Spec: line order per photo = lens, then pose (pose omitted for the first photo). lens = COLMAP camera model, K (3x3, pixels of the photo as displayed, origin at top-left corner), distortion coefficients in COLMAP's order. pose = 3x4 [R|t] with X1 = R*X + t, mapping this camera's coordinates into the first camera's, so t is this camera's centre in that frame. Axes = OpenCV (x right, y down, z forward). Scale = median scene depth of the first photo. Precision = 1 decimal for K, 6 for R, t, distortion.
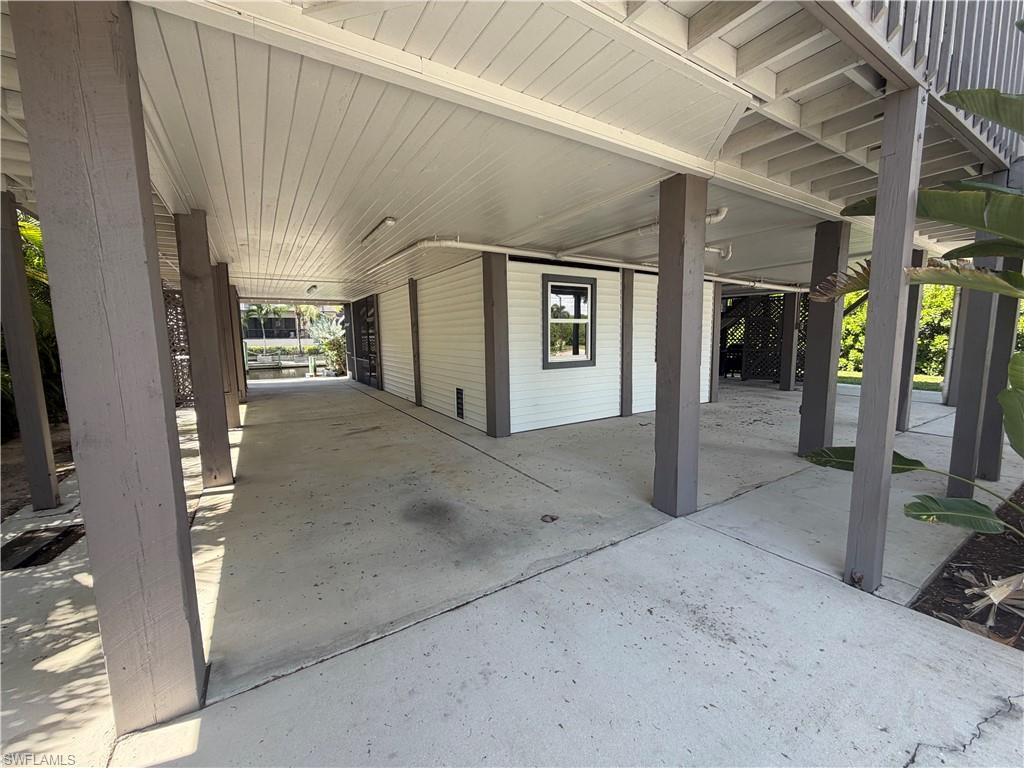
lens RADIAL K [[410.3, 0, 509.7], [0, 410.3, 385.6], [0, 0, 1]] dist [-0.000858, -0.000029]
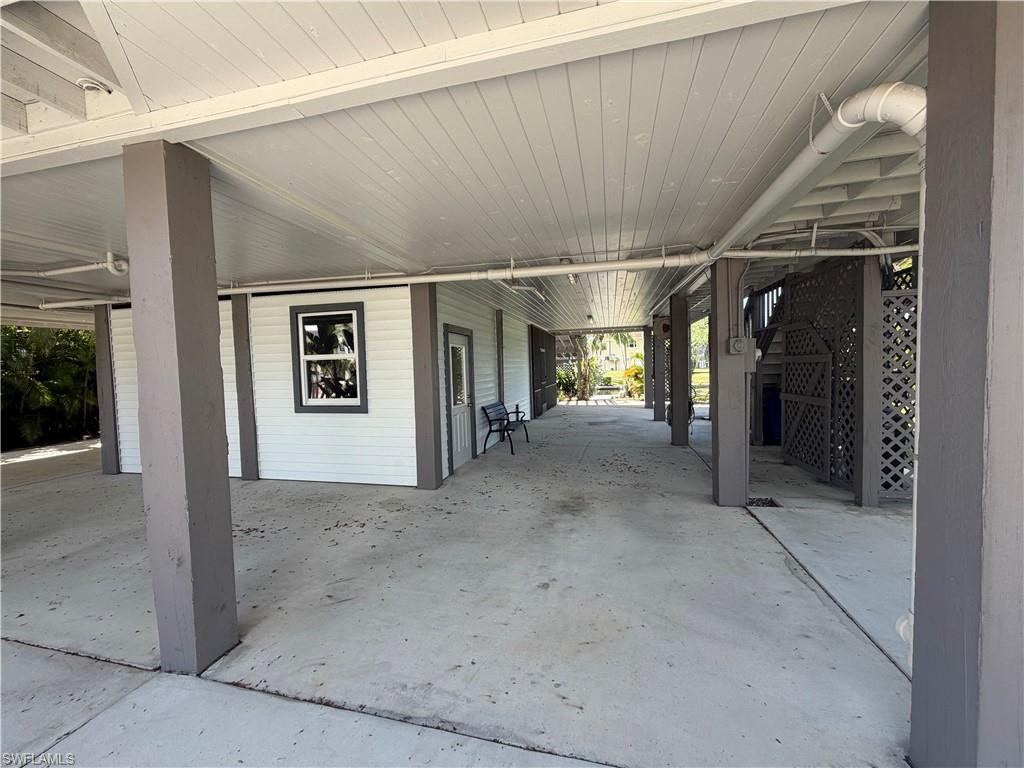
lens RADIAL K [[410.3, 0, 510.8], [0, 410.3, 384.1], [0, 0, 1]] dist [-0.000858, -0.000029]
pose [[0.701385, 0.027586, -0.712248, 0.995213], [-0.066456, 0.997429, -0.026810, -0.104393], [0.709678, 0.066137, 0.701415, 0.682547]]
